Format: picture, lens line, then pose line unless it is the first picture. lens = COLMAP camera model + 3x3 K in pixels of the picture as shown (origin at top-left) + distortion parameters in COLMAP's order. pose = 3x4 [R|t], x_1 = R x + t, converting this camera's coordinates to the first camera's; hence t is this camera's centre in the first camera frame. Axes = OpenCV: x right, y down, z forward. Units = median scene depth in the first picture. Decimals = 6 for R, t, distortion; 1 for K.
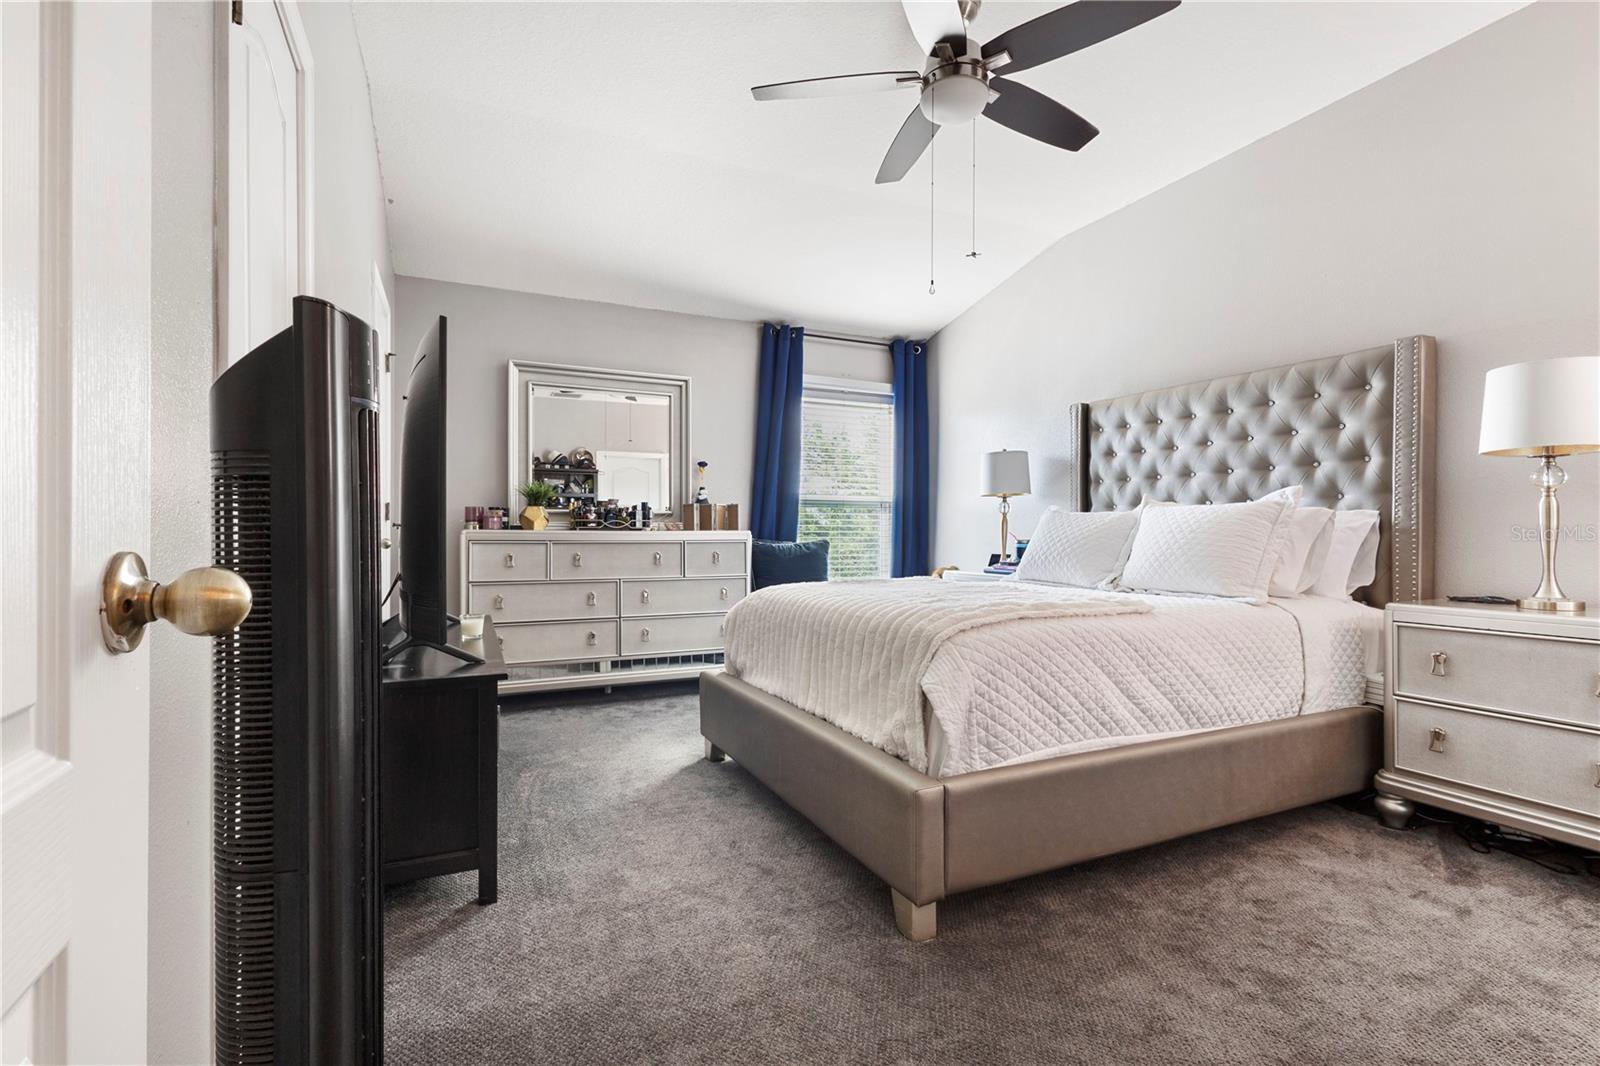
lens RADIAL K [[741.4, 0, 807.9], [0, 741.4, 539.7], [0, 0, 1]] dist [0.011312, -0.002611]
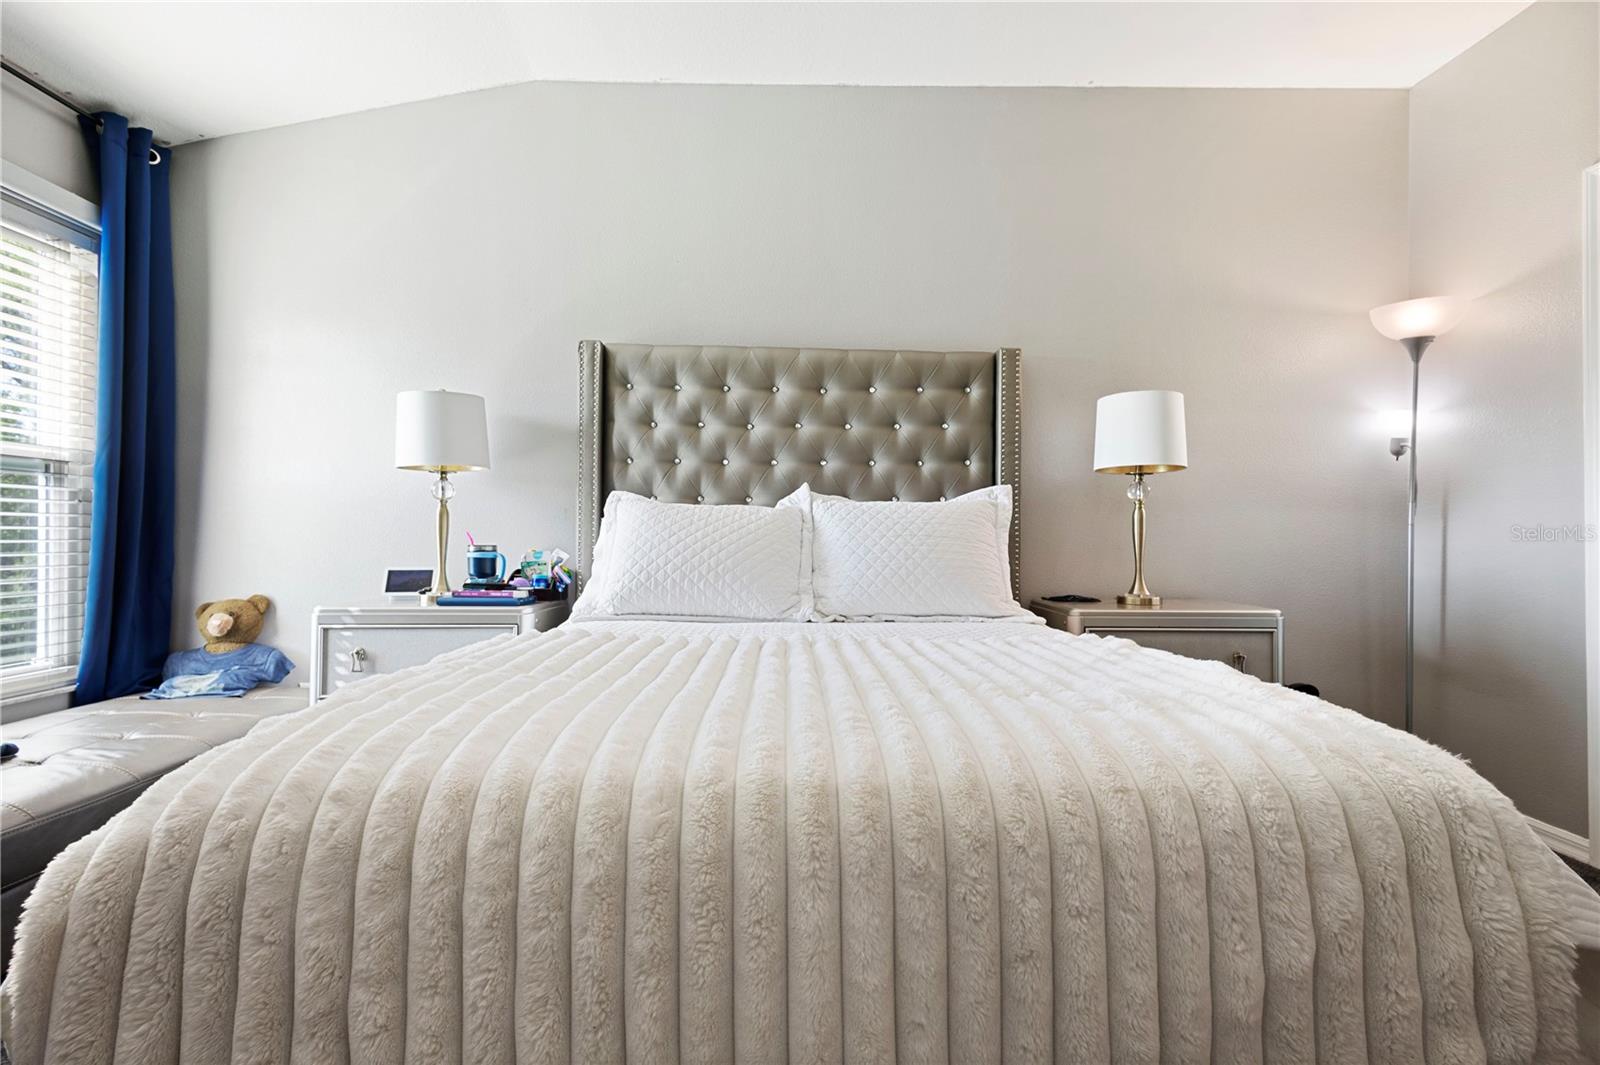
lens RADIAL K [[741.4, 0, 802.5], [0, 741.4, 533.4], [0, 0, 1]] dist [0.011312, -0.002611]
pose [[0.422448, 0.007196, 0.906359, -0.850989], [-0.000462, 0.999970, -0.007724, -0.025724], [-0.906387, 0.002844, 0.422438, 2.929745]]
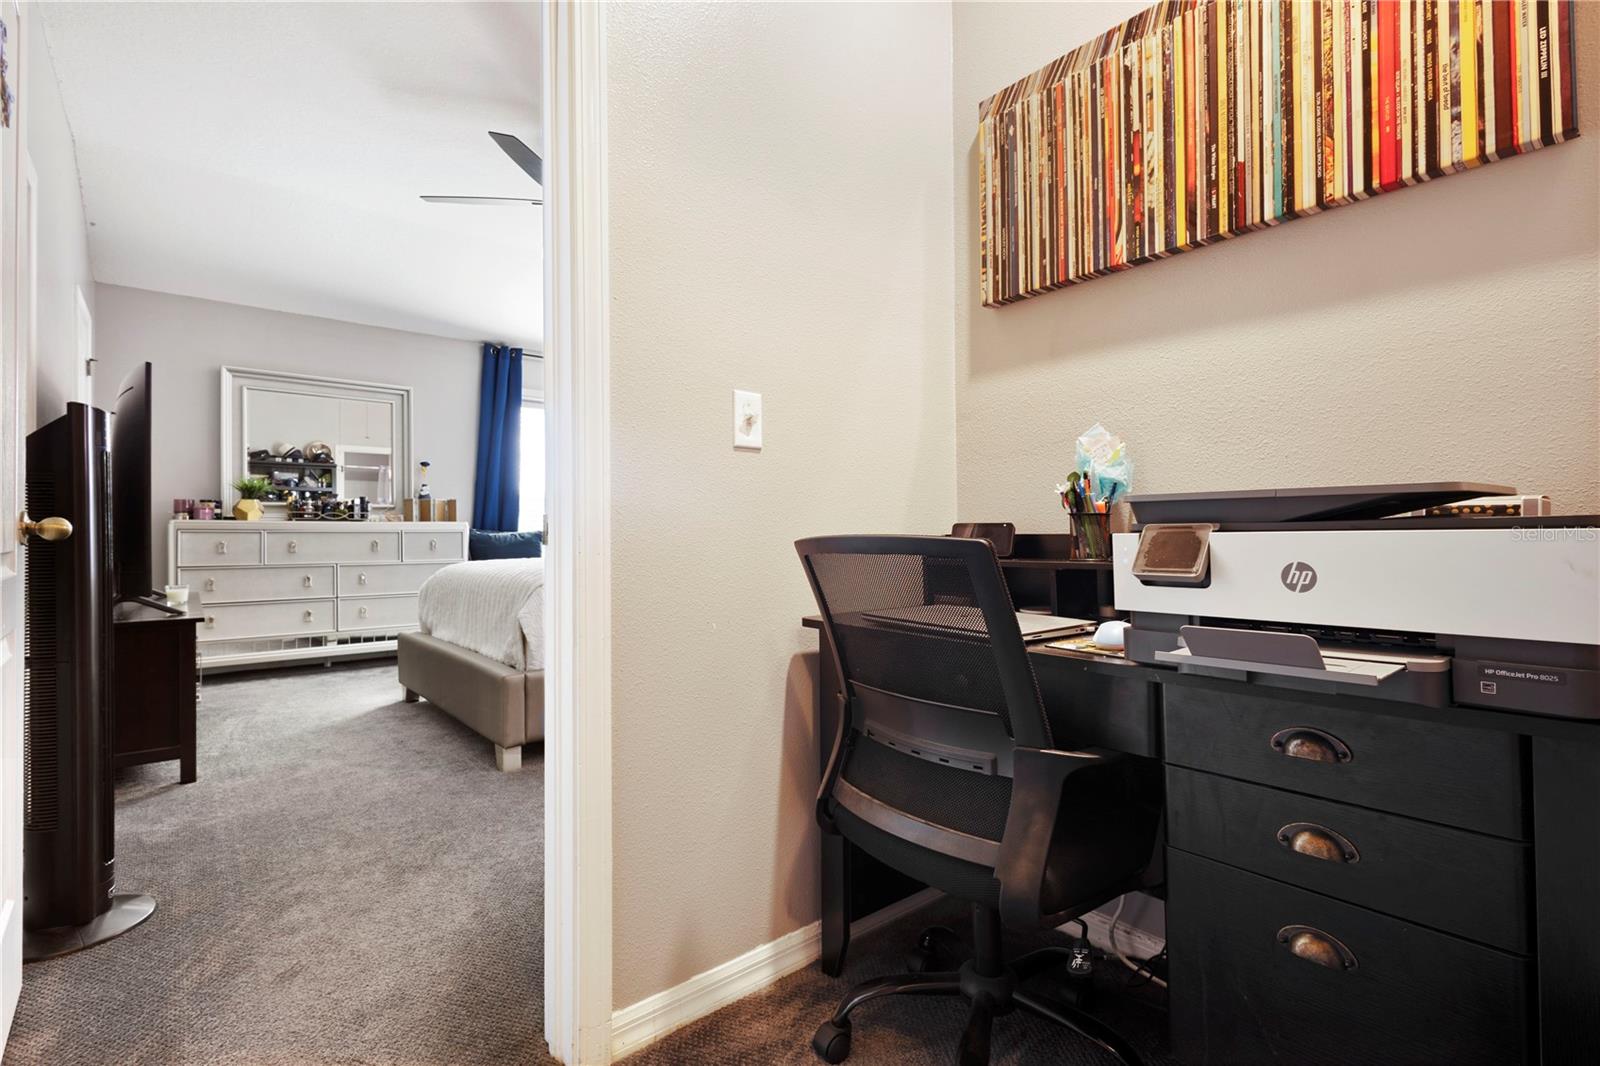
lens RADIAL K [[741.4, 0, 811.1], [0, 741.4, 535.8], [0, 0, 1]] dist [0.011312, -0.002611]
pose [[0.964391, -0.003251, 0.264462, 0.135161], [0.003956, 0.999990, -0.002131, 0.013853], [-0.264452, 0.003101, 0.964394, -0.272852]]
